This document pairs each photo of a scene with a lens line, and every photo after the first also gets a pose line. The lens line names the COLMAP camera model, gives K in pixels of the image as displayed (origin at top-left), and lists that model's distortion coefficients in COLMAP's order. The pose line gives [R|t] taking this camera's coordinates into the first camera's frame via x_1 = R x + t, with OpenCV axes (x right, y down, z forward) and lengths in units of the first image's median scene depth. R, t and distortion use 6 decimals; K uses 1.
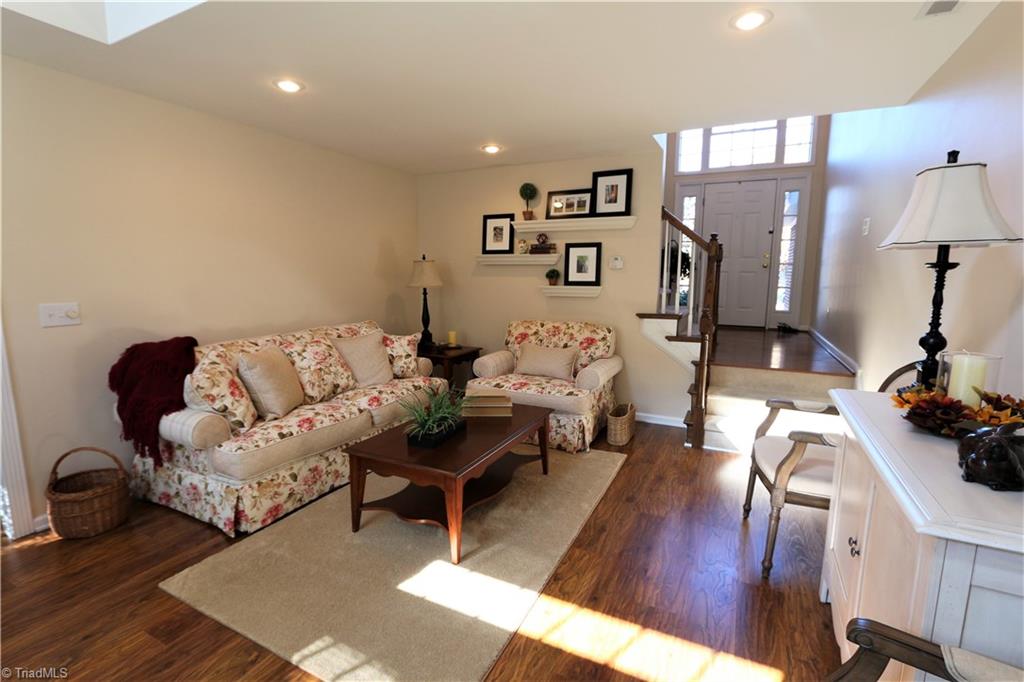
lens RADIAL K [[472.5, 0, 512.0], [0, 472.5, 341.0], [0, 0, 1]] dist [-0.028650, 0.006154]
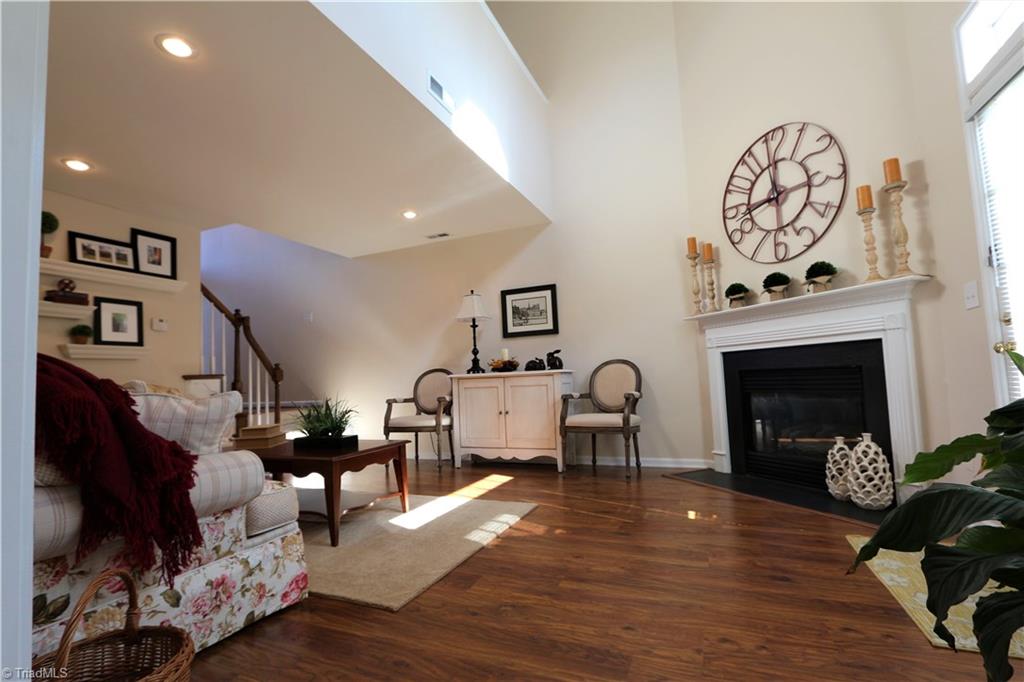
lens RADIAL K [[472.5, 0, 512.0], [0, 472.5, 341.0], [0, 0, 1]] dist [-0.028650, 0.006154]
pose [[-0.053997, 0.082983, 0.995087, -0.745605], [0.185881, 0.979958, -0.071634, 0.069208], [-0.981087, 0.181100, -0.068340, 0.342804]]
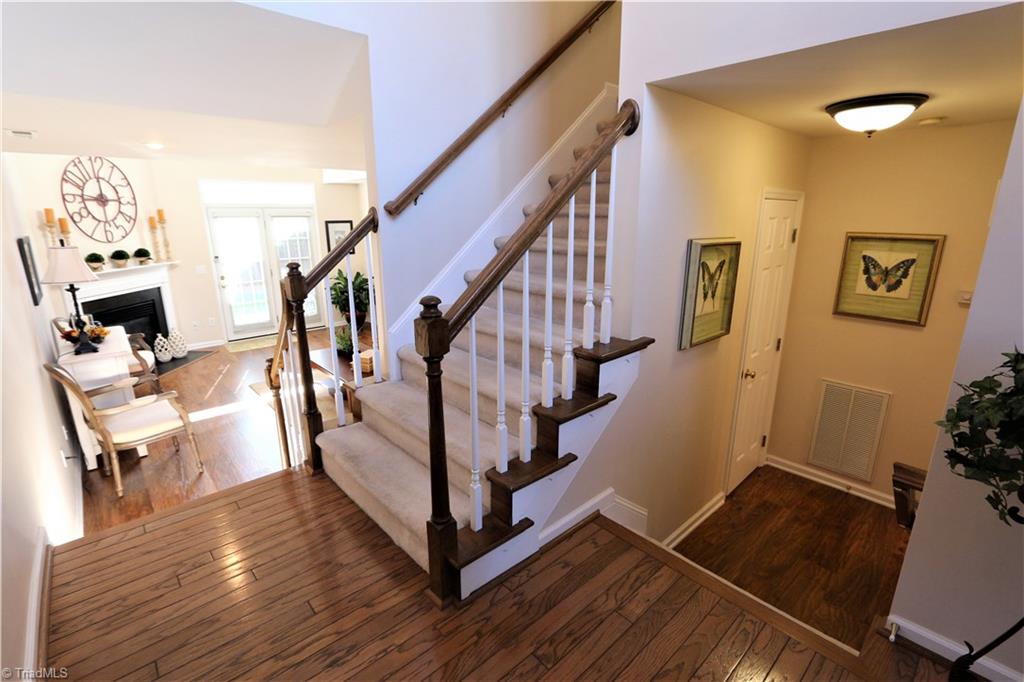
lens RADIAL K [[472.5, 0, 512.0], [0, 472.5, 341.0], [0, 0, 1]] dist [-0.028650, 0.006154]
pose [[-0.356096, 0.247048, -0.901201, 0.770854], [-0.136558, 0.940307, 0.311728, -0.314384], [0.924417, 0.234072, -0.301103, 1.261699]]
